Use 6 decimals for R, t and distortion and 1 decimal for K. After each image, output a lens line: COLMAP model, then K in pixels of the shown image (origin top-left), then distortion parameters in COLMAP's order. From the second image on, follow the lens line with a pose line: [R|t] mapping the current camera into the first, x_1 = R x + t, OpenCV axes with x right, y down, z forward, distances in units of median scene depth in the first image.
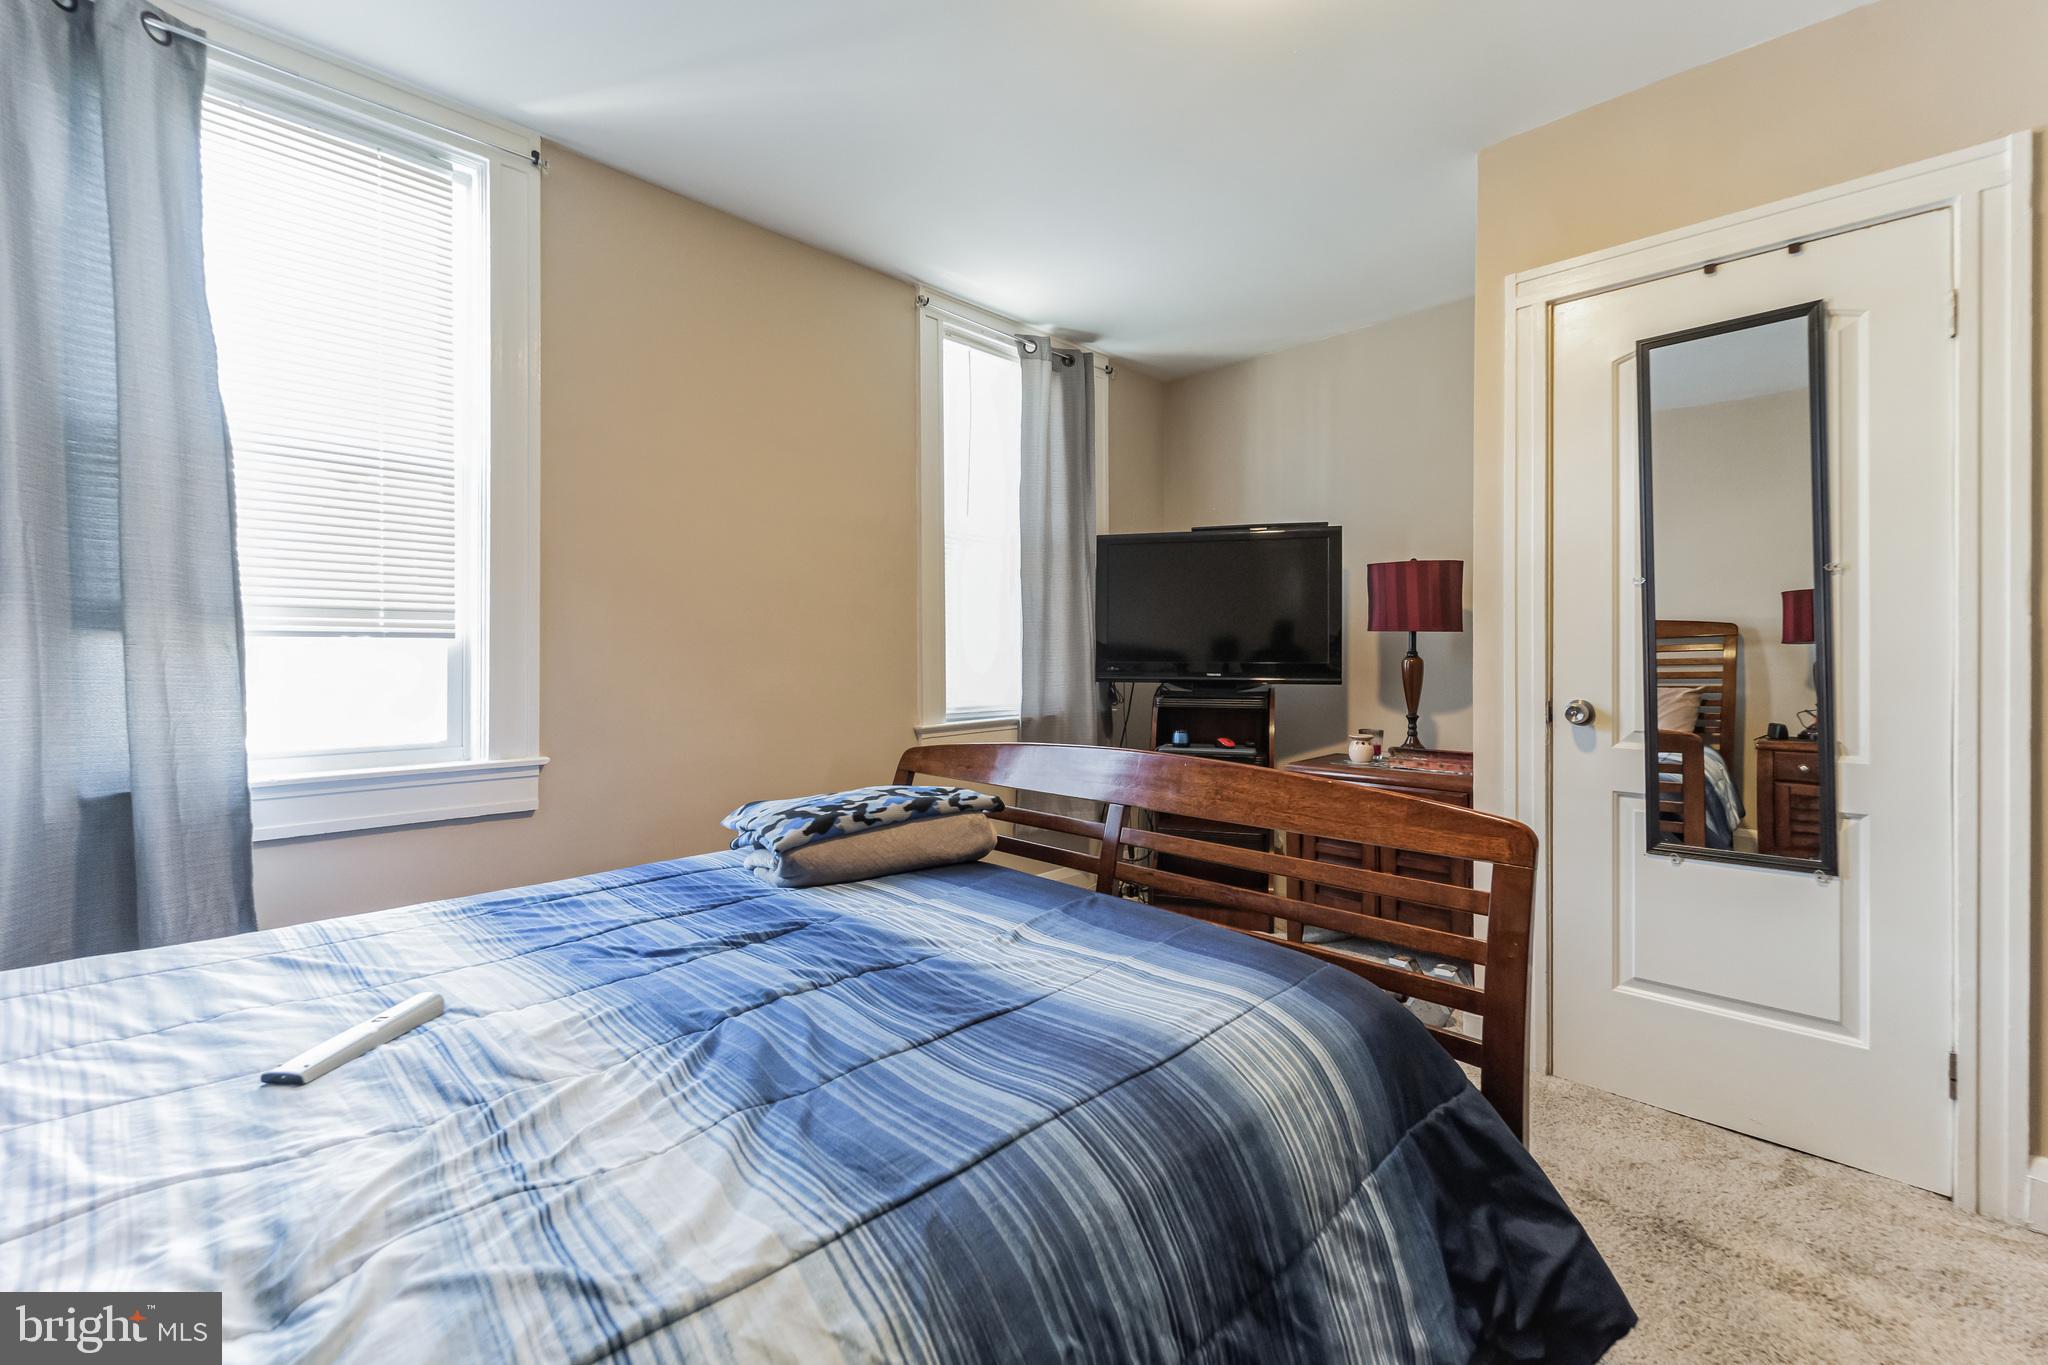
lens RADIAL K [[848.9, 0, 1019.7], [0, 848.9, 662.6], [0, 0, 1]] dist [-0.004001, -0.003222]
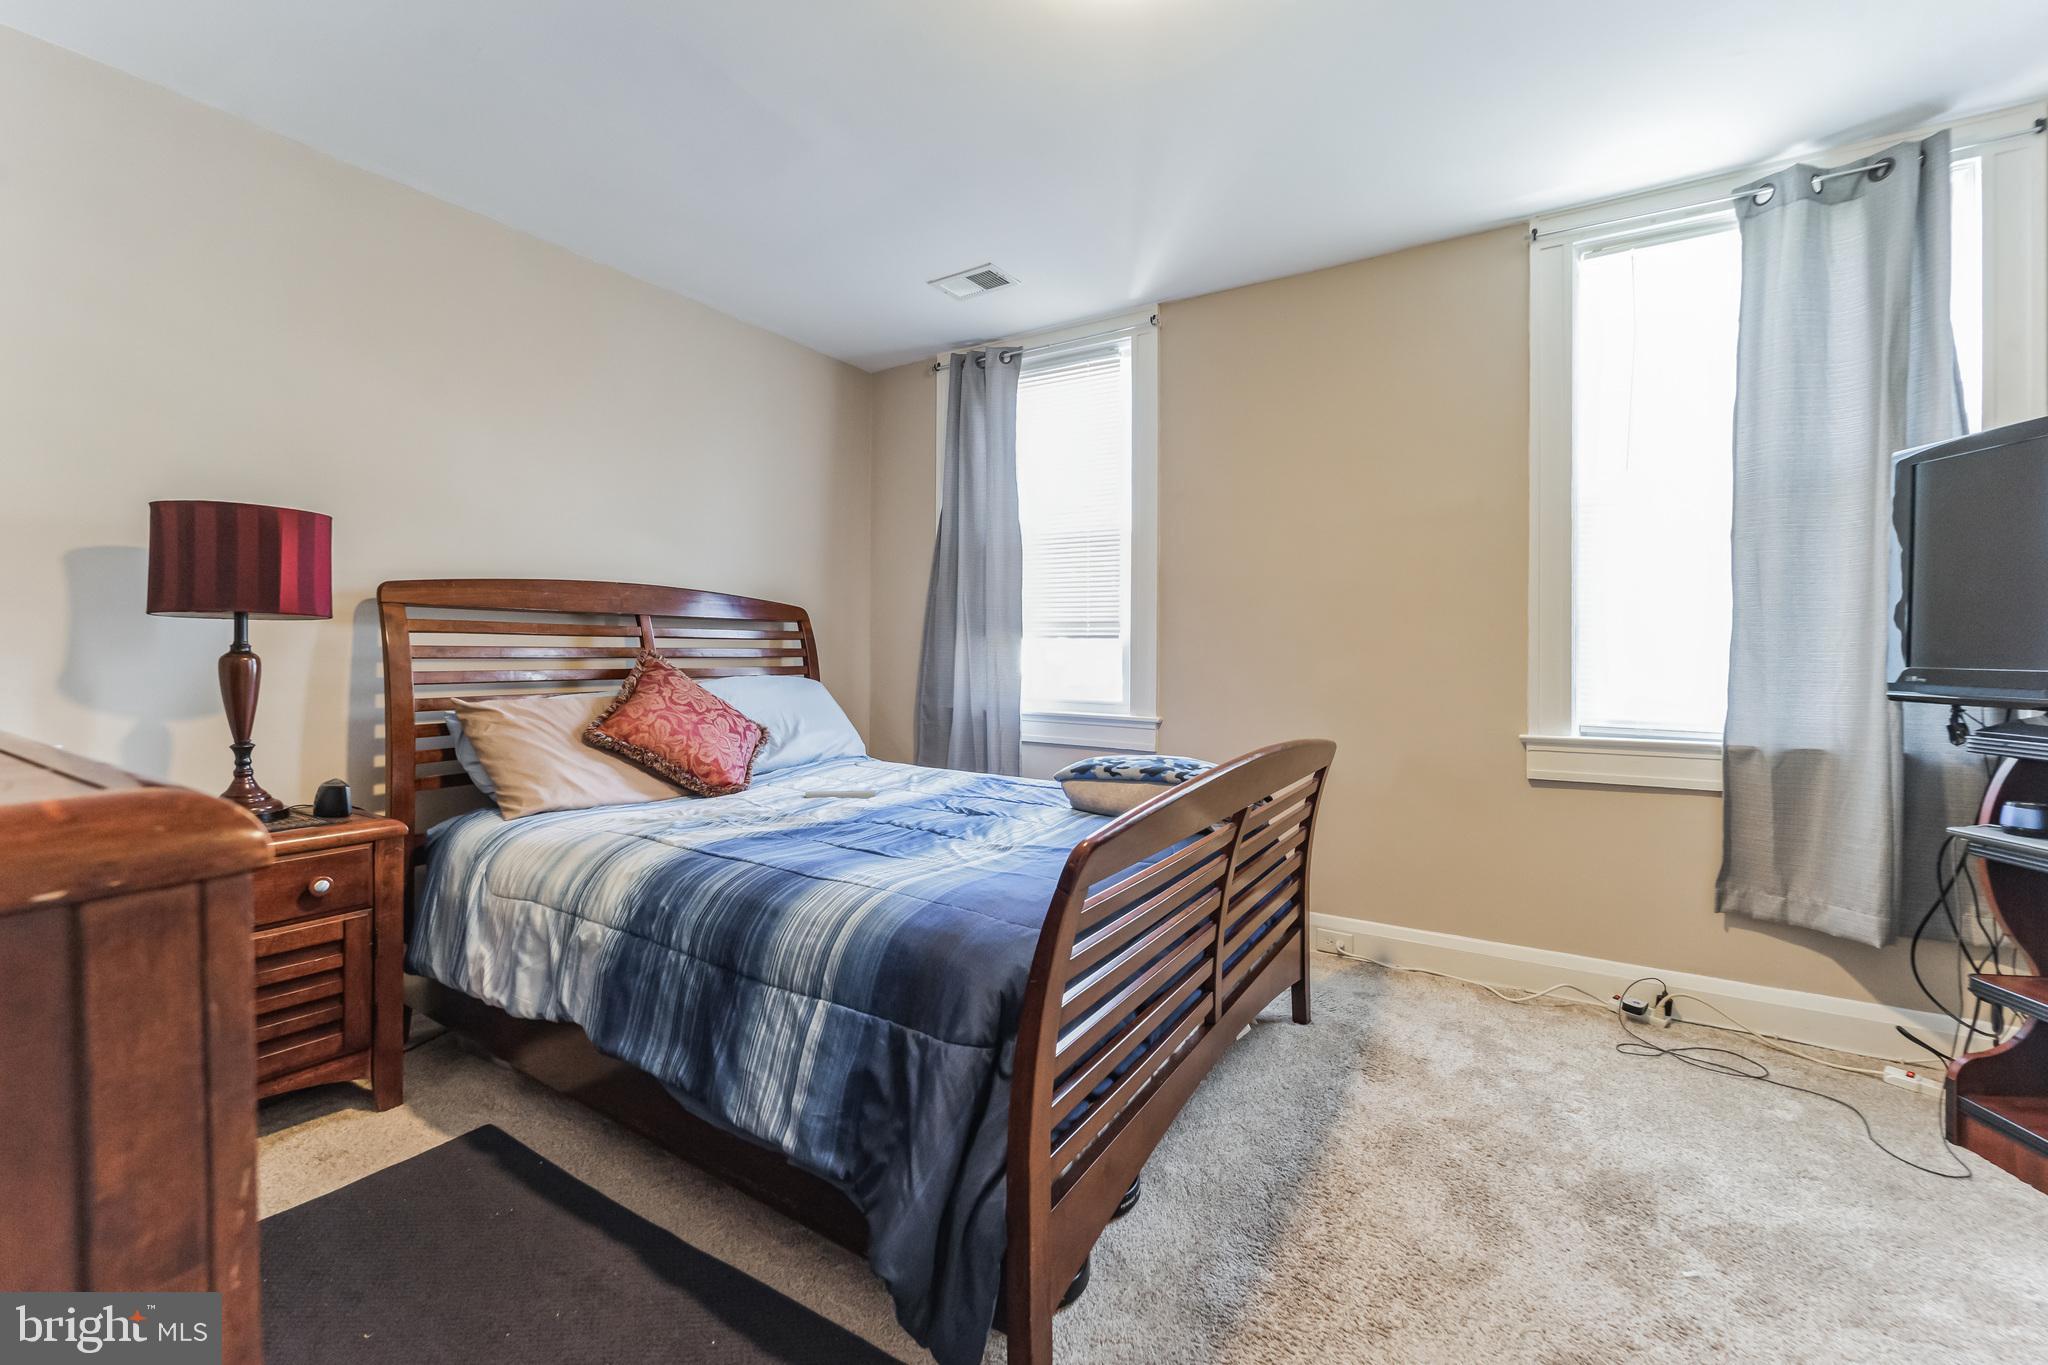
lens RADIAL K [[848.9, 0, 1023.1], [0, 848.9, 661.7], [0, 0, 1]] dist [-0.004001, -0.003222]
pose [[0.210949, 0.015613, -0.977372, 0.880443], [-0.015929, 0.999795, 0.012533, -0.002533], [0.977367, 0.012925, 0.211154, 0.467564]]
